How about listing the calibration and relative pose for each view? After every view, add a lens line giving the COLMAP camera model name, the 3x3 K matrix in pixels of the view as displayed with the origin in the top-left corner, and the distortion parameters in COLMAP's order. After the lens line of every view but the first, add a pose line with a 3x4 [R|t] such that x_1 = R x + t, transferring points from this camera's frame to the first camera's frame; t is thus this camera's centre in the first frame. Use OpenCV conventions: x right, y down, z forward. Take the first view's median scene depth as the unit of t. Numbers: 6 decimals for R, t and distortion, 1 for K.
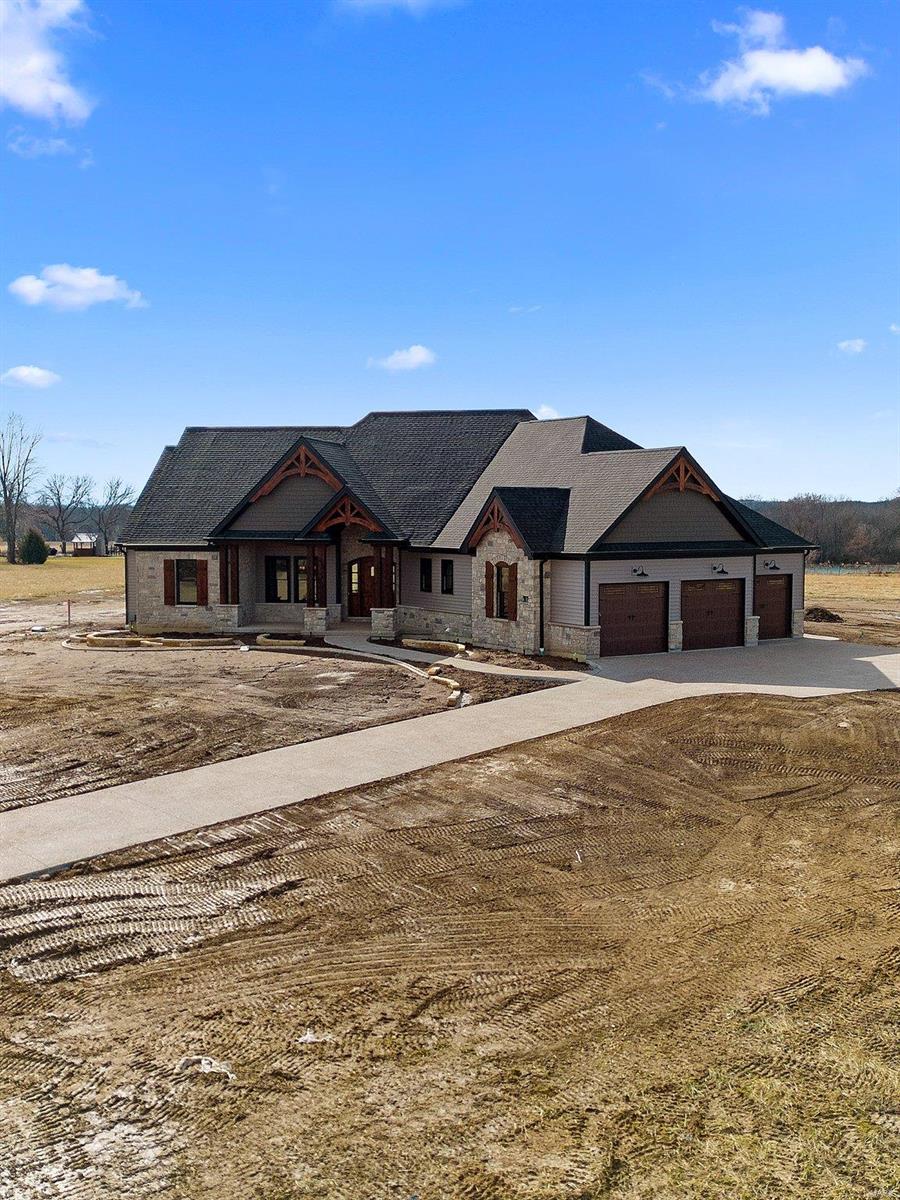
lens RADIAL K [[1259.7, 0, 450.0], [0, 1259.7, 600.0], [0, 0, 1]] dist [0.149597, -0.288272]
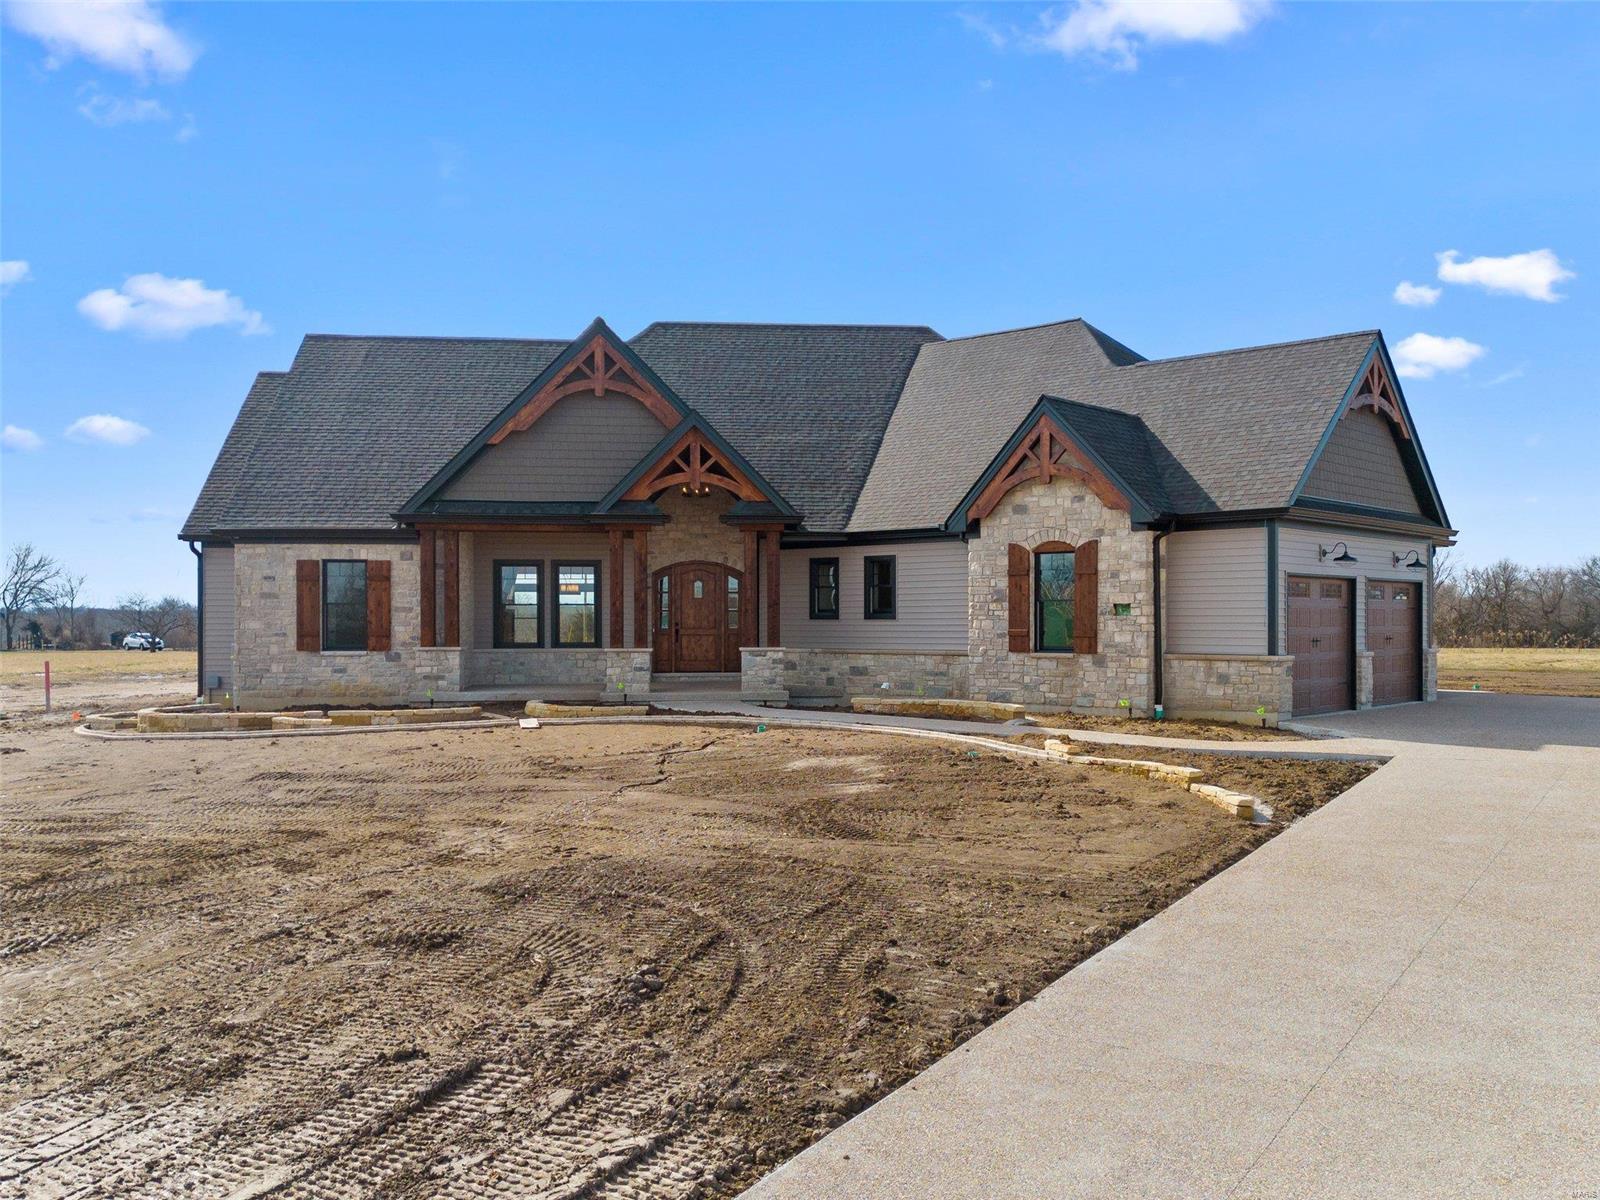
lens RADIAL K [[1390.6, 0, 824.8], [0, 1390.6, 632.7], [0, 0, 1]] dist [0.094437, -0.123417]
pose [[0.961315, -0.003384, 0.275430, -0.190633], [0.020072, 0.998127, -0.057791, 0.035115], [-0.274718, 0.061084, 0.959583, 0.442309]]
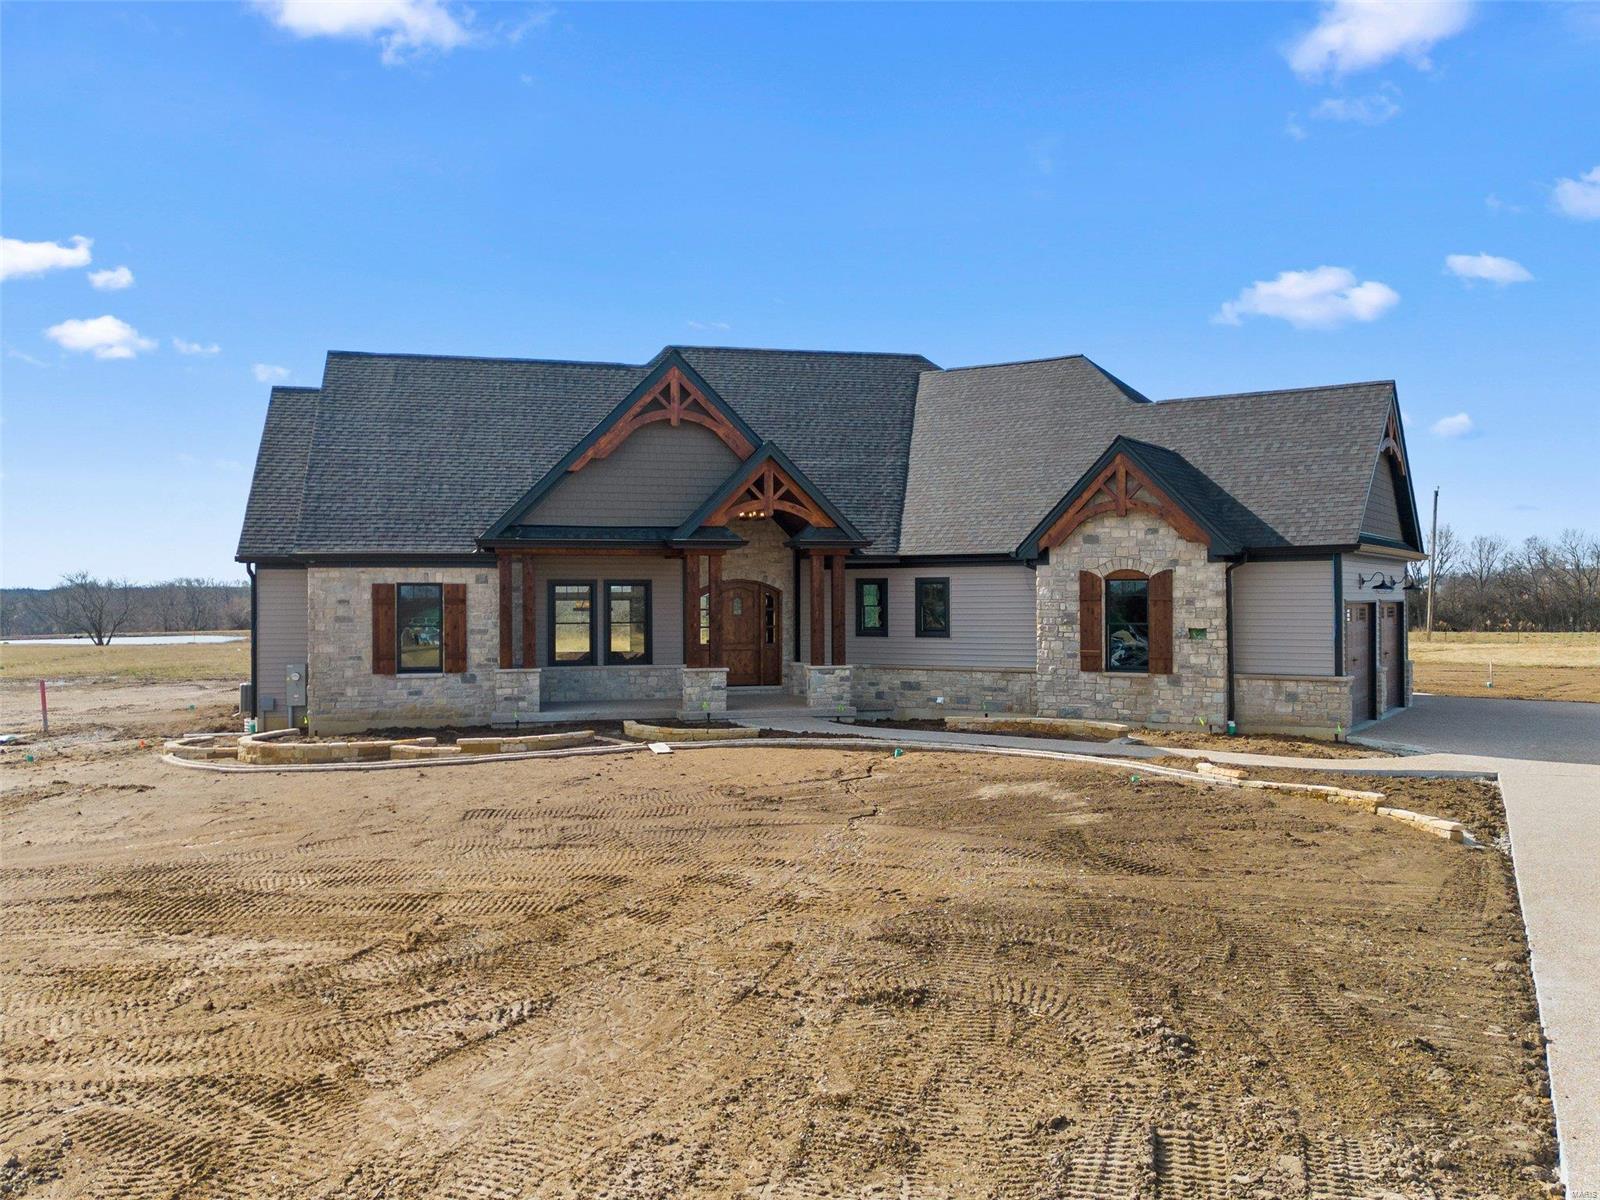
lens RADIAL K [[1338.0, 0, 791.0], [0, 1338.0, 603.5], [0, 0, 1]] dist [0.125383, -0.240168]
pose [[0.911056, -0.005366, 0.412248, -0.315766], [0.032710, 0.997704, -0.059302, 0.013965], [-0.410984, 0.067512, 0.909139, 0.476982]]
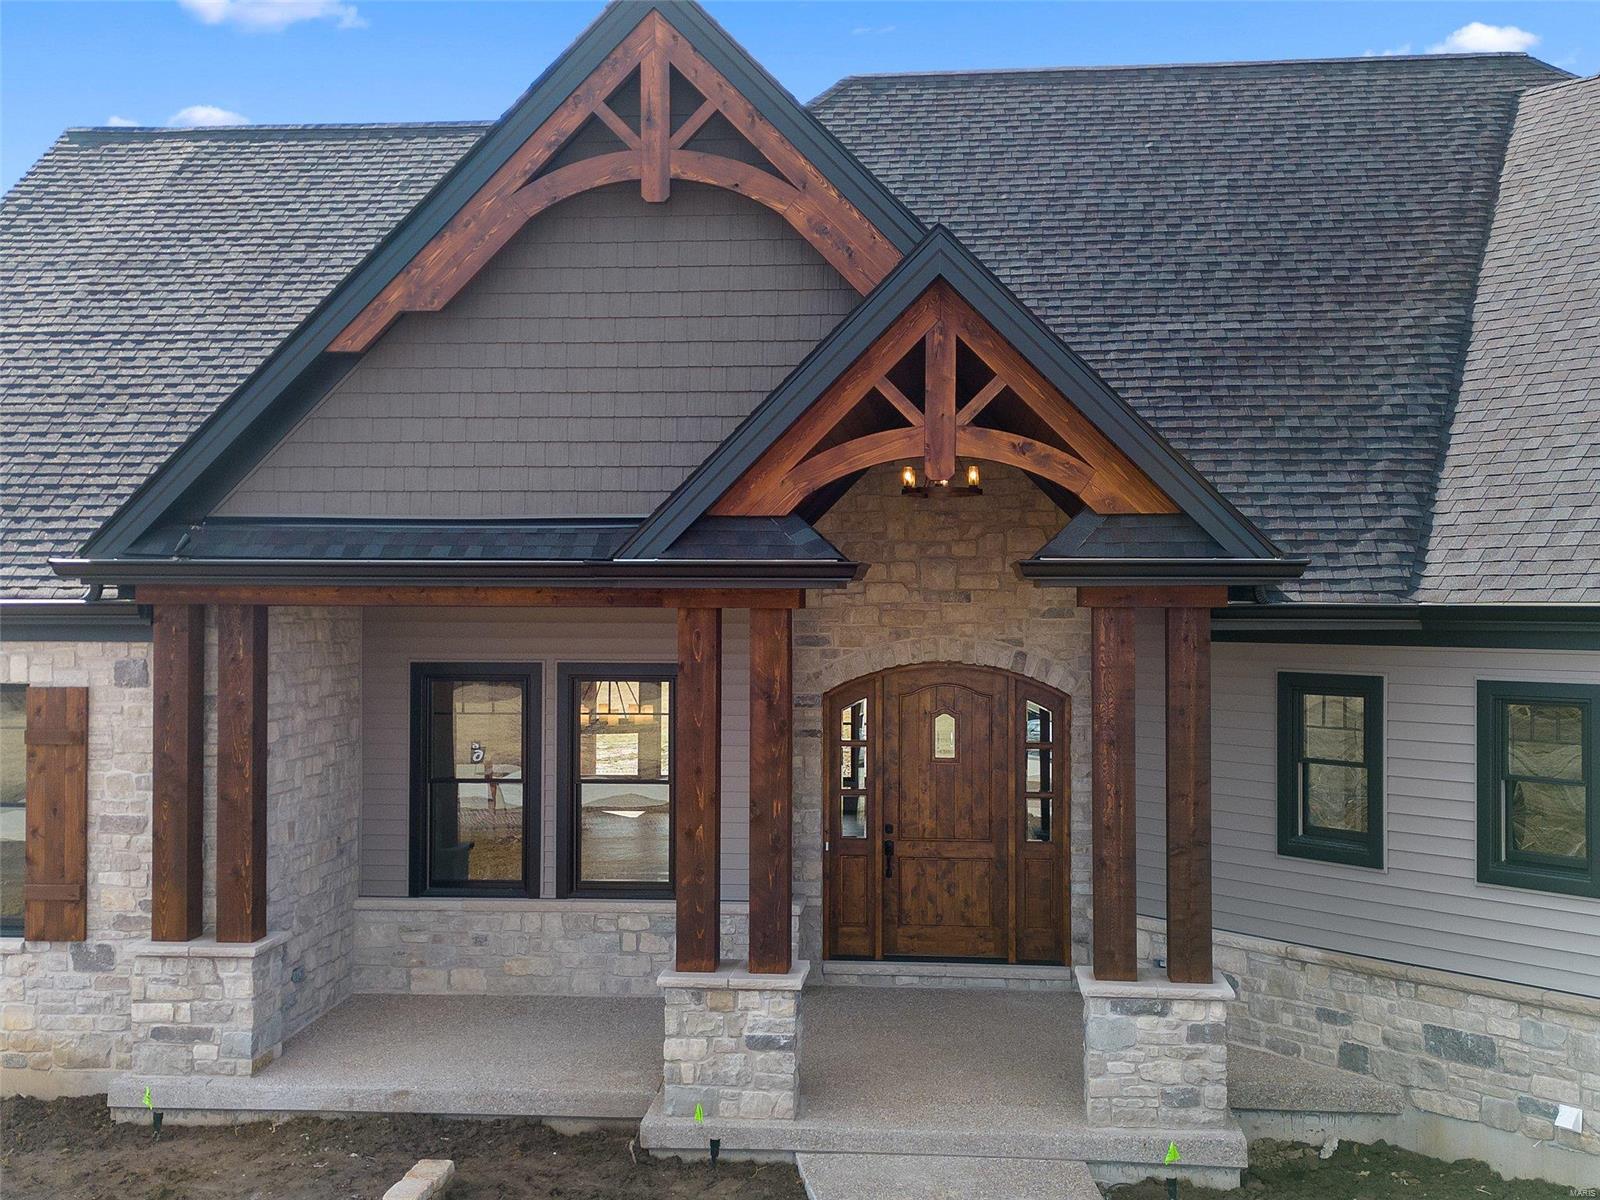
lens RADIAL K [[1679.6, 0, 796.9], [0, 1679.6, 607.7], [0, 0, 1]] dist [0.149597, -0.288272]
pose [[0.994476, 0.002214, 0.104945, -0.124353], [0.004943, 0.997680, -0.067894, -0.027500], [-0.104852, 0.068037, 0.992158, 0.794293]]
